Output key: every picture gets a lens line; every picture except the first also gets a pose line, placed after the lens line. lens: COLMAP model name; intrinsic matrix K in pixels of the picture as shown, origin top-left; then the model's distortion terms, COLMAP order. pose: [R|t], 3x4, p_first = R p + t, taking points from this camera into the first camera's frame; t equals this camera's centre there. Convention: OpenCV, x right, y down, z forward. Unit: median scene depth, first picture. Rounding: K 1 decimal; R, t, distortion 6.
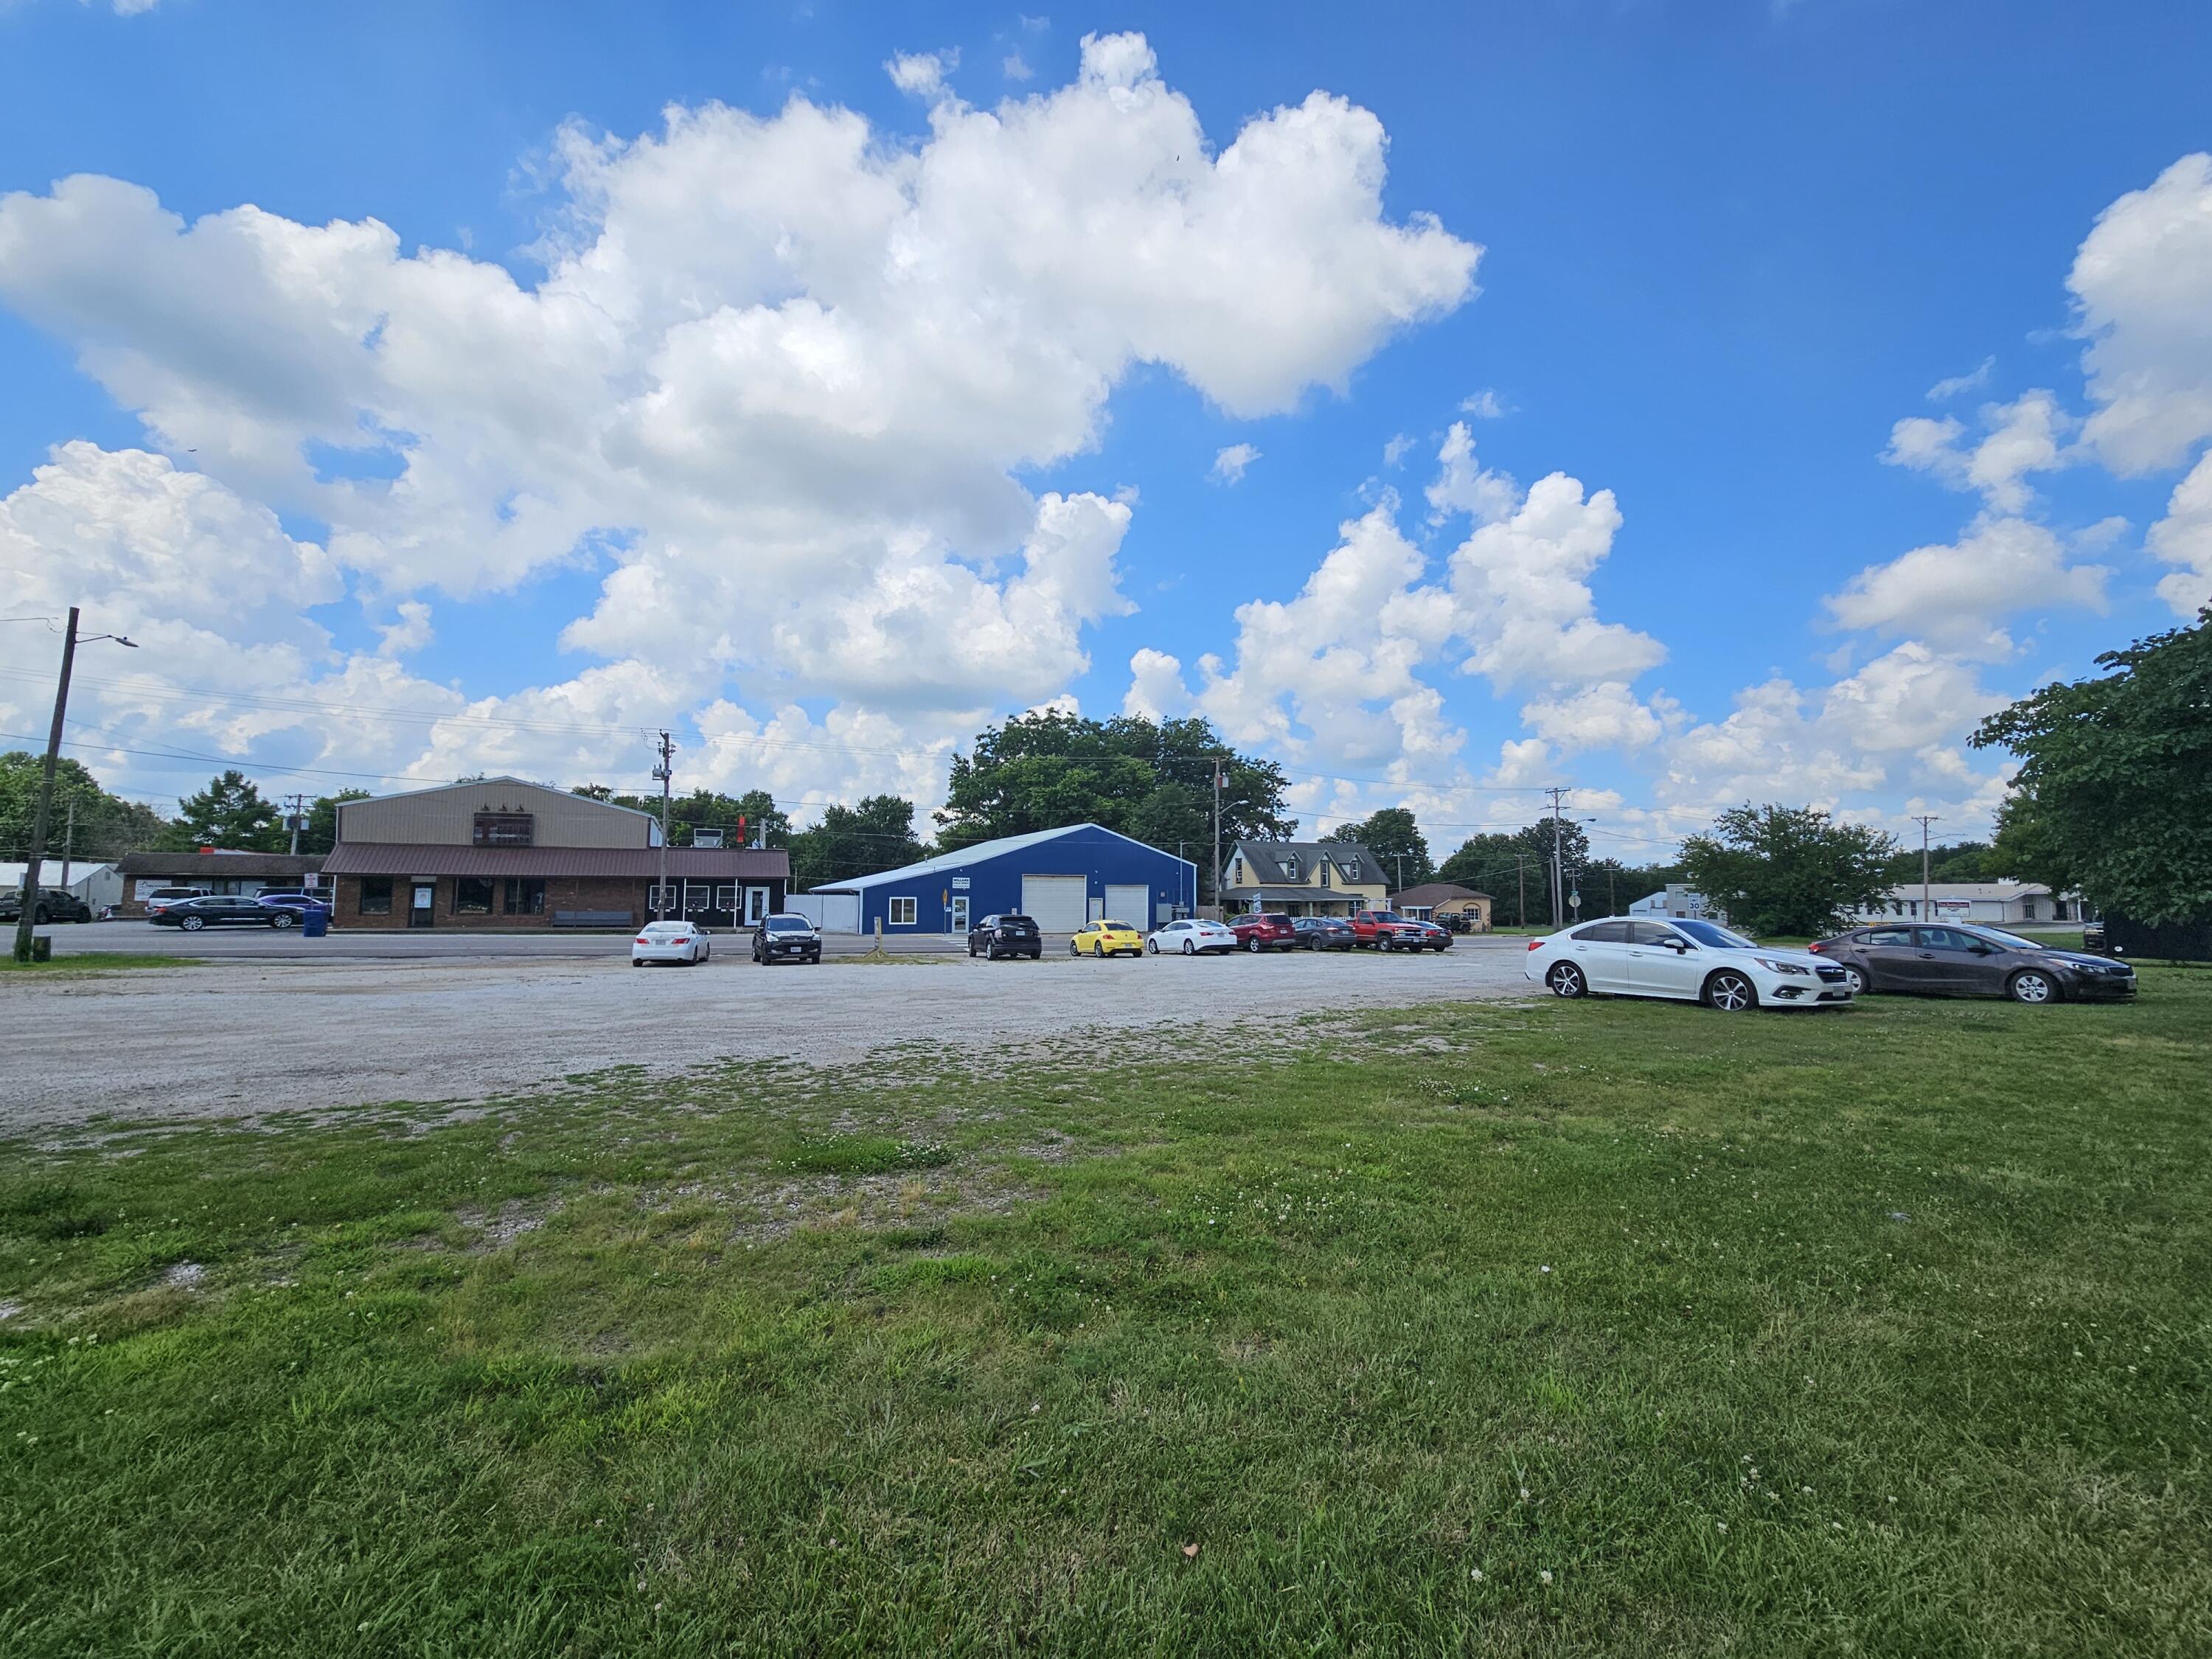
lens RADIAL K [[897.9, 0, 1101.4], [0, 897.9, 820.8], [0, 0, 1]] dist [-0.000366, 0.000255]
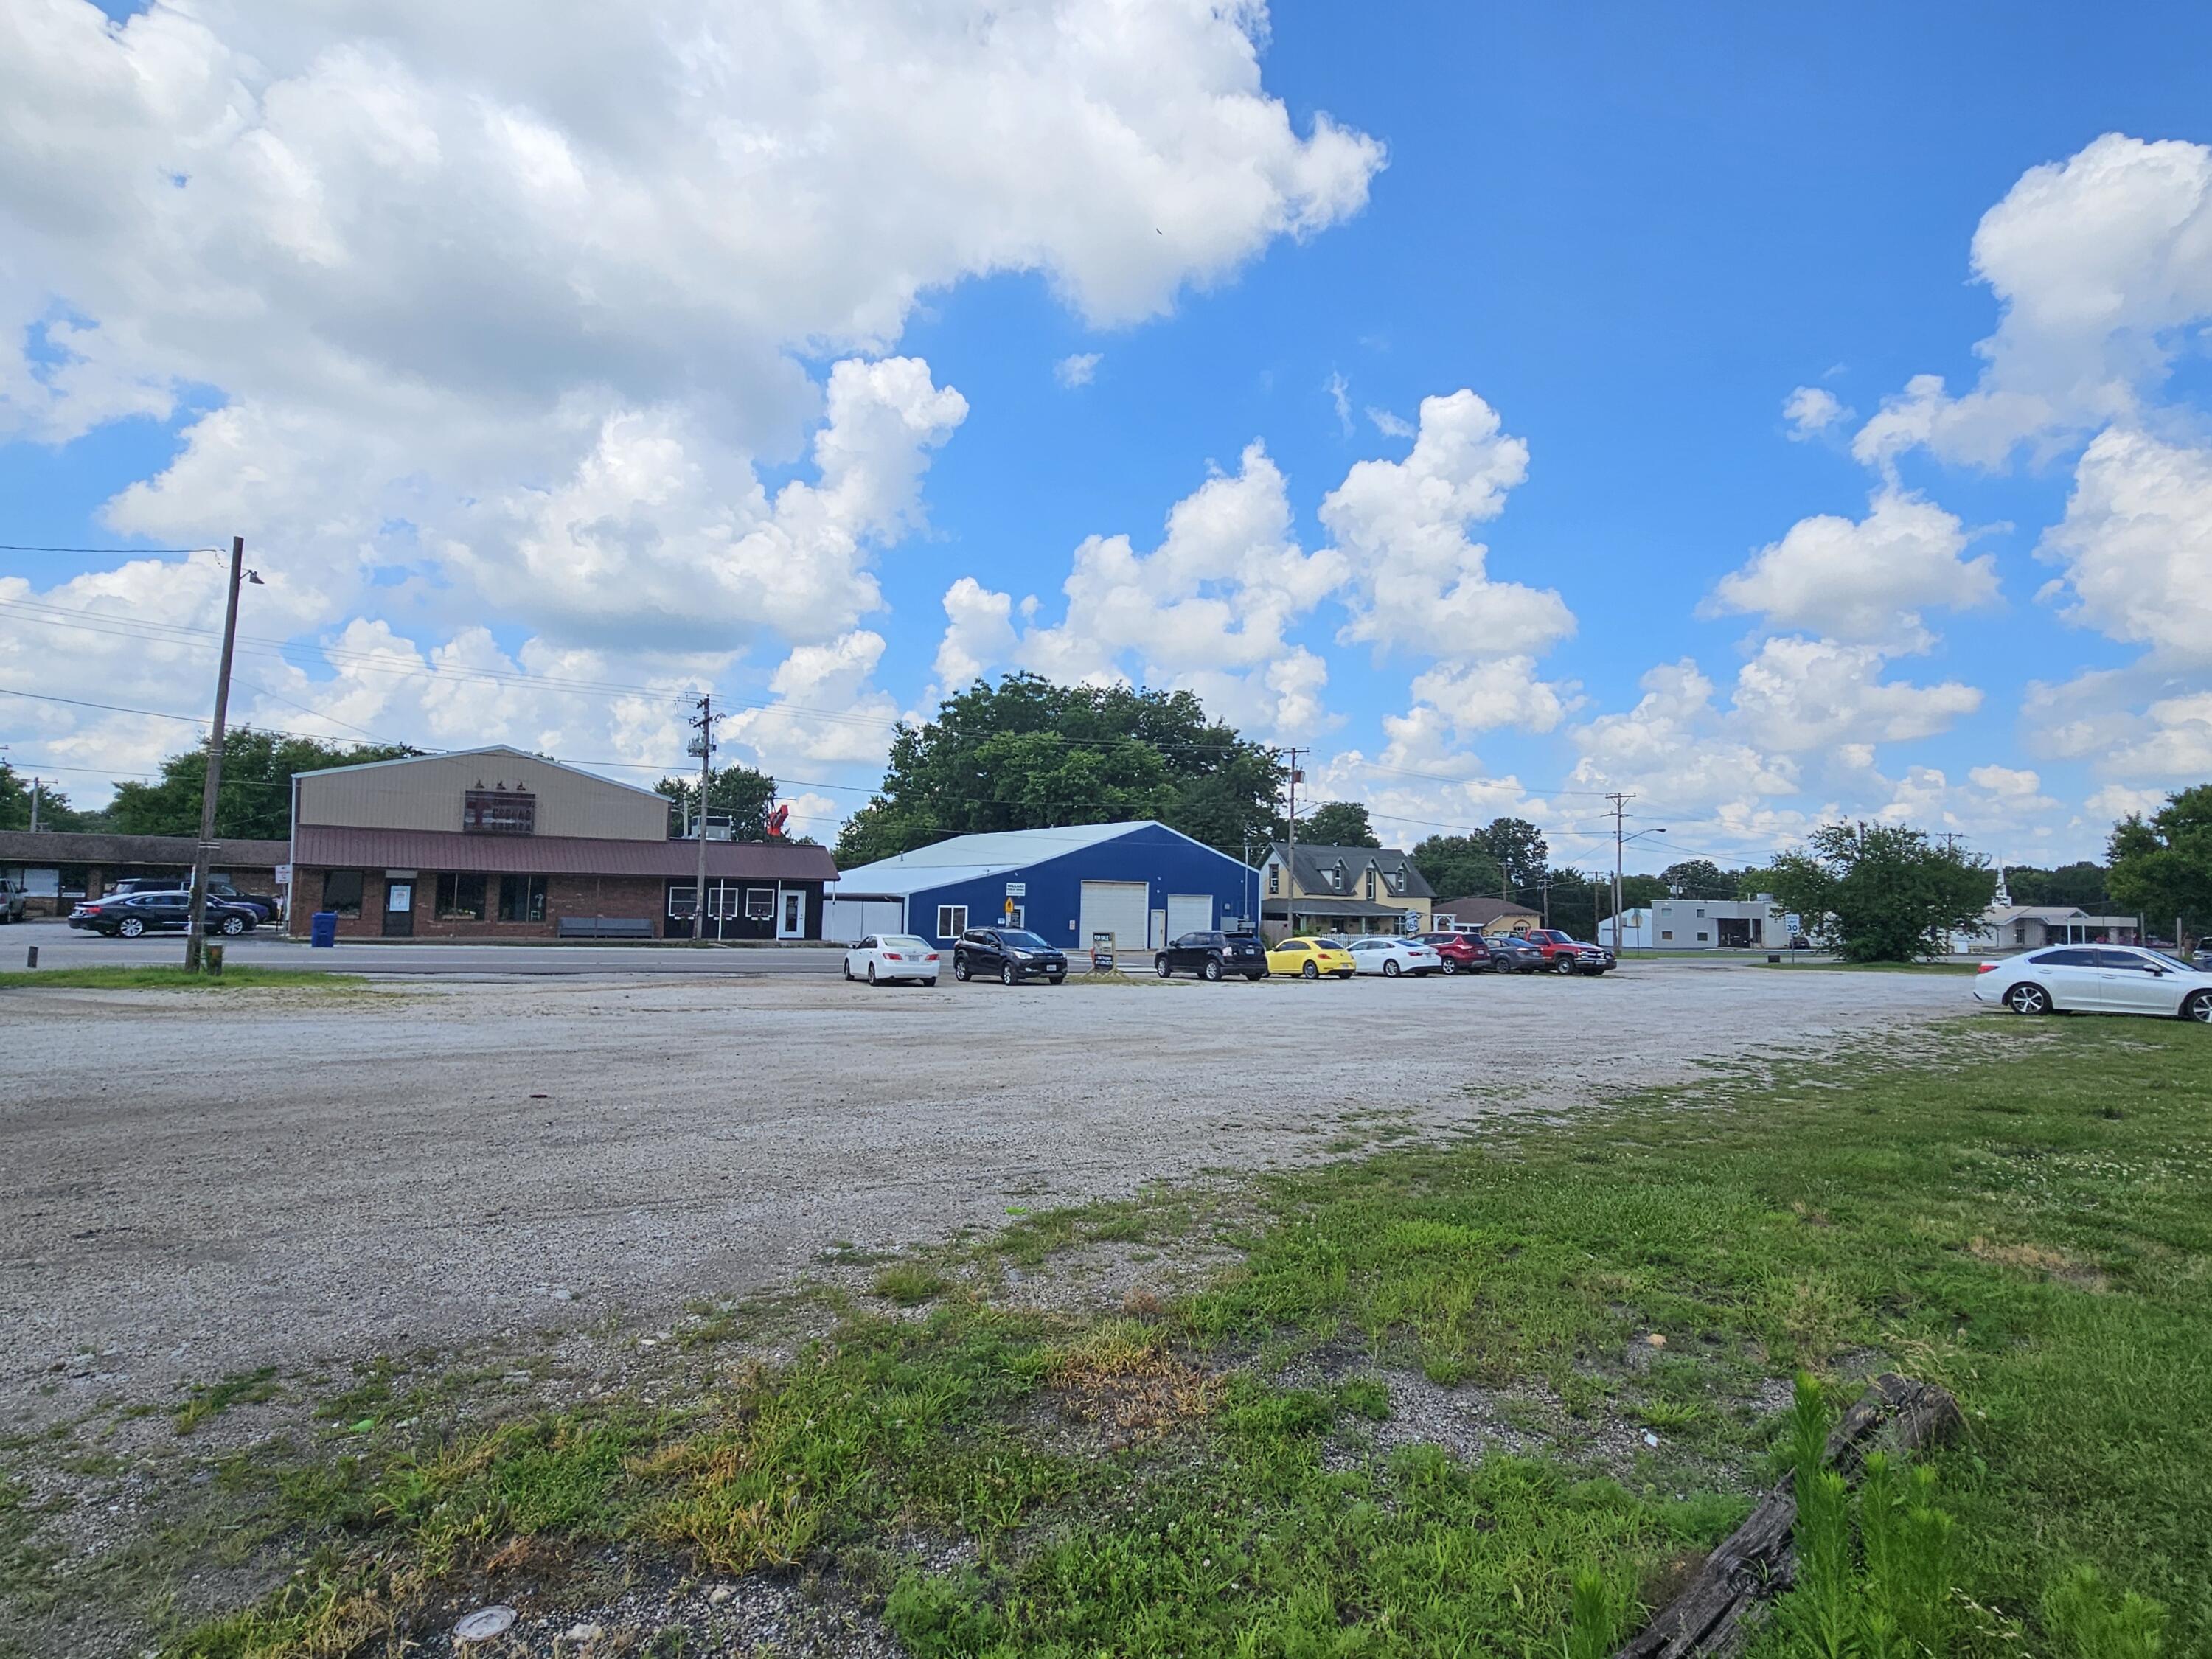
lens RADIAL K [[1162.2, 0, 1093.3], [0, 1162.2, 794.1], [0, 0, 1]] dist [-0.000844, 0.000269]
pose [[0.986212, 0.031385, 0.162486, -0.314229], [-0.029945, 0.999488, -0.011305, -0.010835], [-0.162757, 0.006284, 0.986646, -0.092297]]
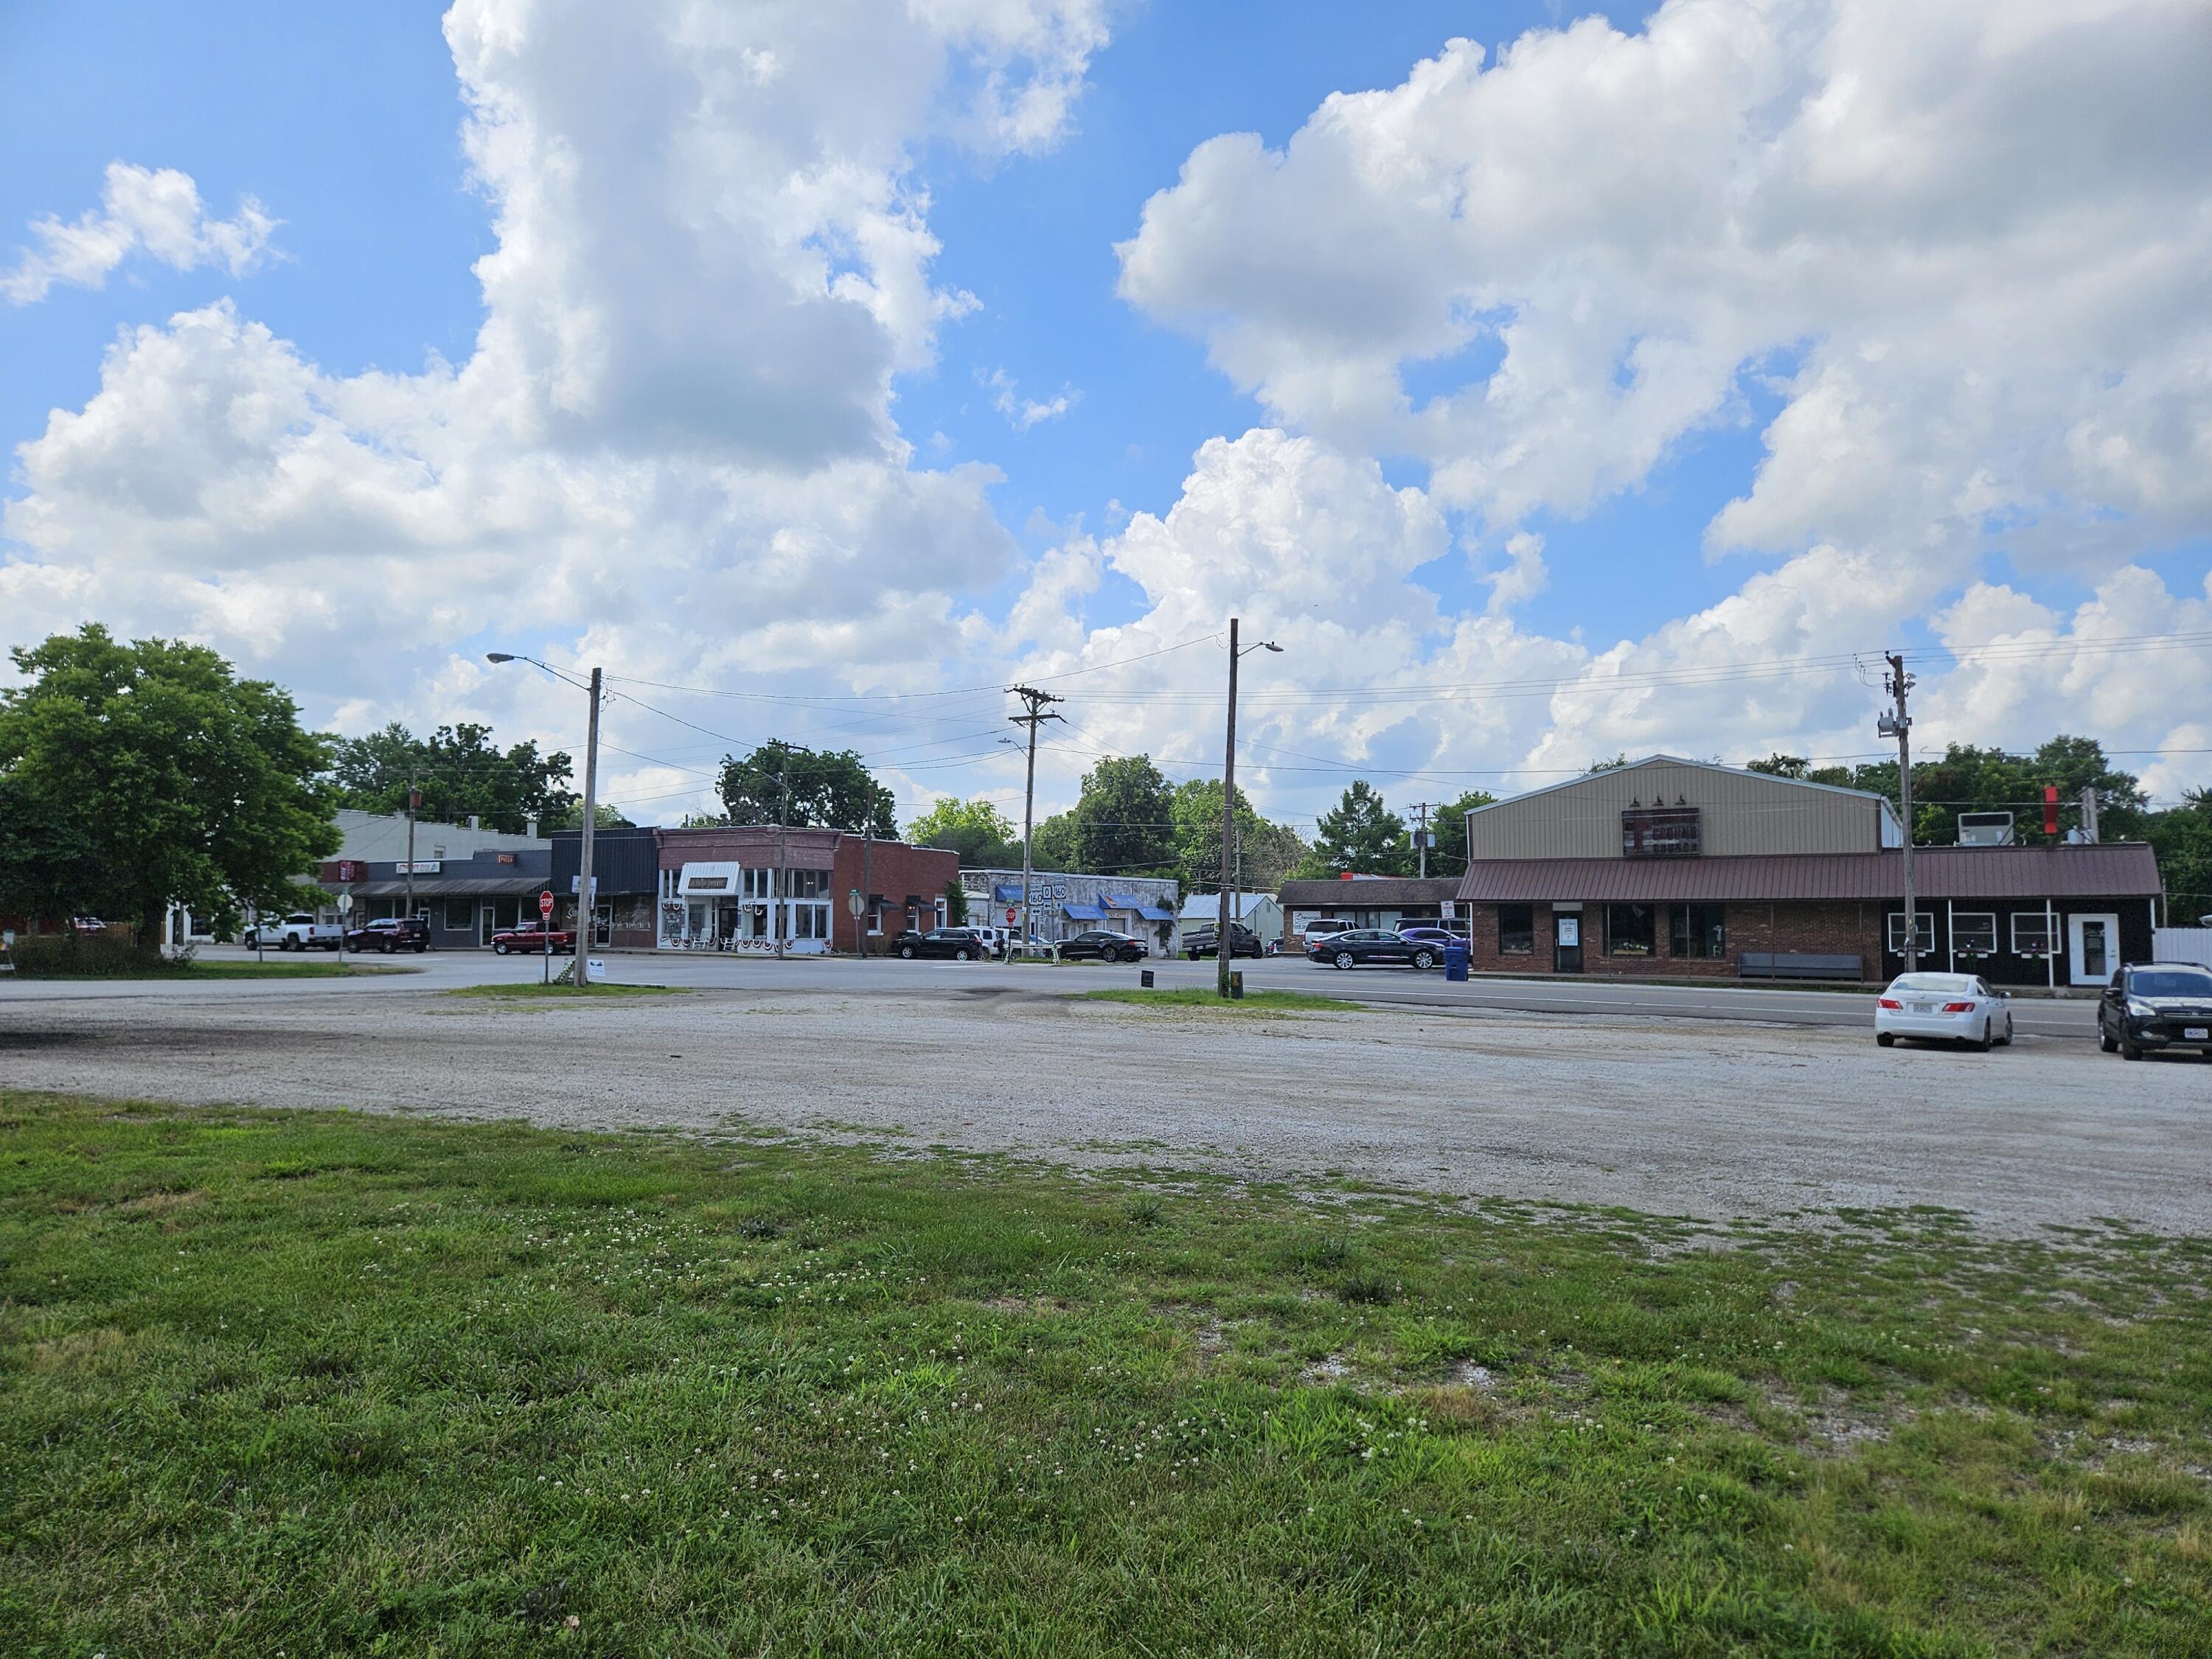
lens RADIAL K [[1458.2, 0, 1106.0], [0, 1458.2, 829.5], [0, 0, 1]] dist [0.073918, -0.064634]
pose [[0.587372, -0.055686, -0.807399, -0.006470], [0.068008, 0.997498, -0.019321, 0.000067], [0.806454, -0.043561, 0.589690, -0.004937]]
